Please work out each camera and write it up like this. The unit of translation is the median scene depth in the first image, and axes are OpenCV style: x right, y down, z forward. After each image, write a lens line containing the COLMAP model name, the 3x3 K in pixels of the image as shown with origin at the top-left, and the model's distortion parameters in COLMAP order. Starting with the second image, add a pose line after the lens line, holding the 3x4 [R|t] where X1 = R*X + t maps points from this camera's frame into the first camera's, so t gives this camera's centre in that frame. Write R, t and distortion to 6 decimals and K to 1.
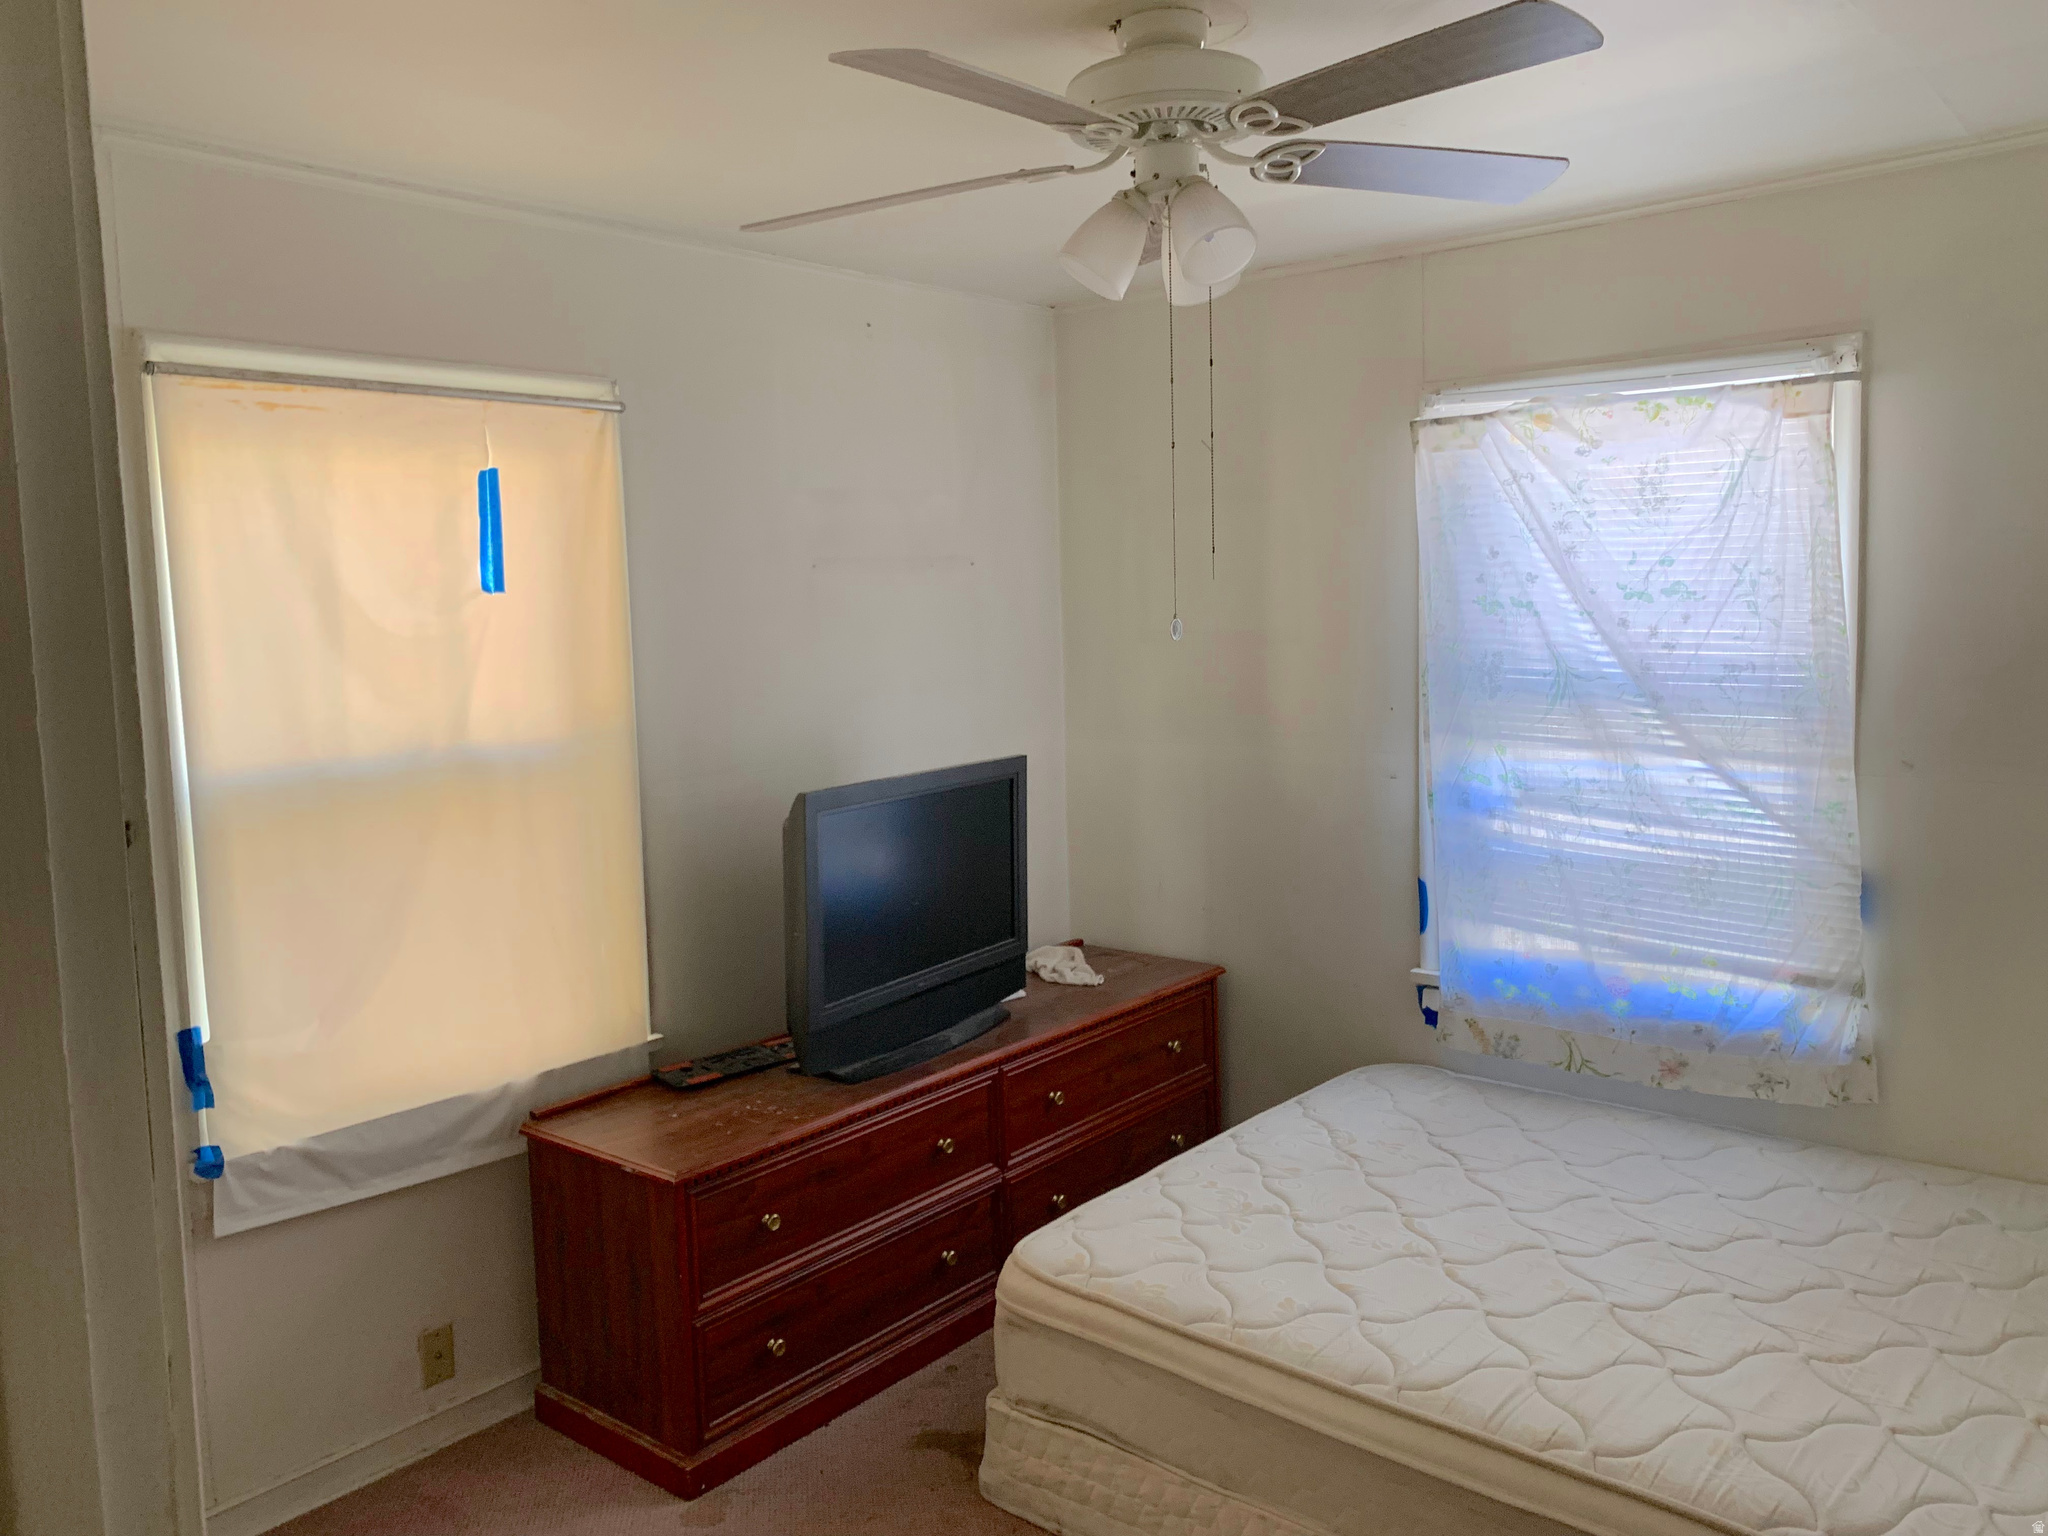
lens RADIAL K [[1586.4, 0, 1022.2], [0, 1586.4, 739.7], [0, 0, 1]] dist [0.001704, 0.002807]
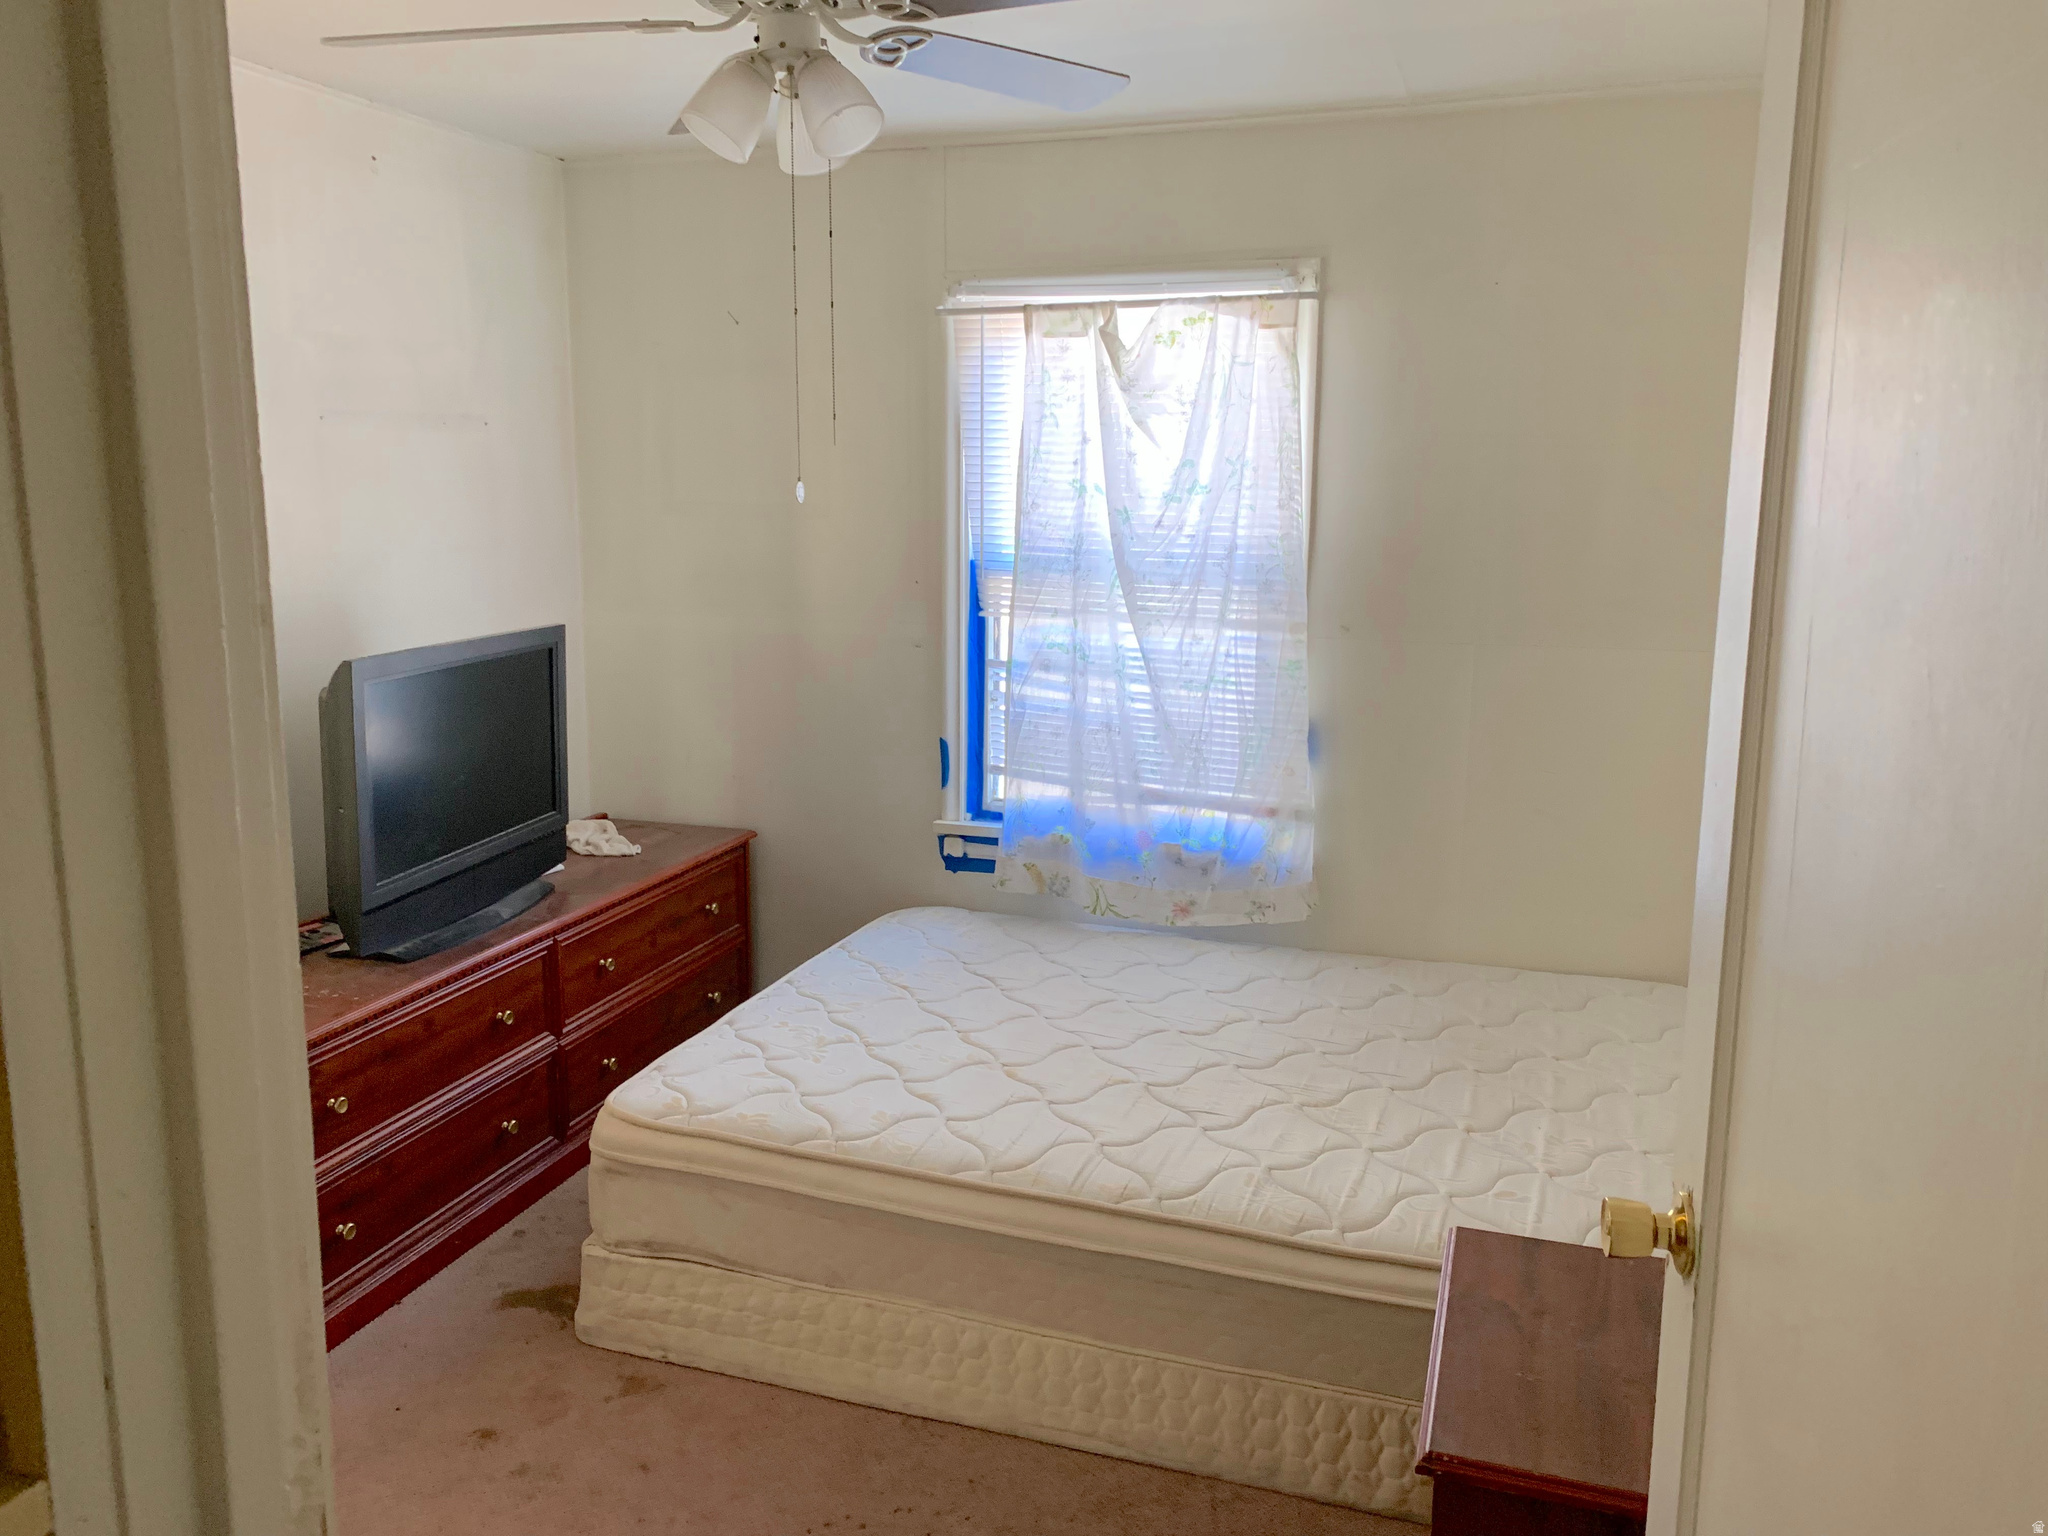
lens RADIAL K [[1569.5, 0, 963.5], [0, 1569.5, 762.8], [0, 0, 1]] dist [0.161544, -0.458926]
pose [[0.934607, -0.032918, 0.354156, -0.145795], [0.005760, 0.996978, 0.077465, 0.022873], [-0.355636, -0.070359, 0.931972, -0.028023]]
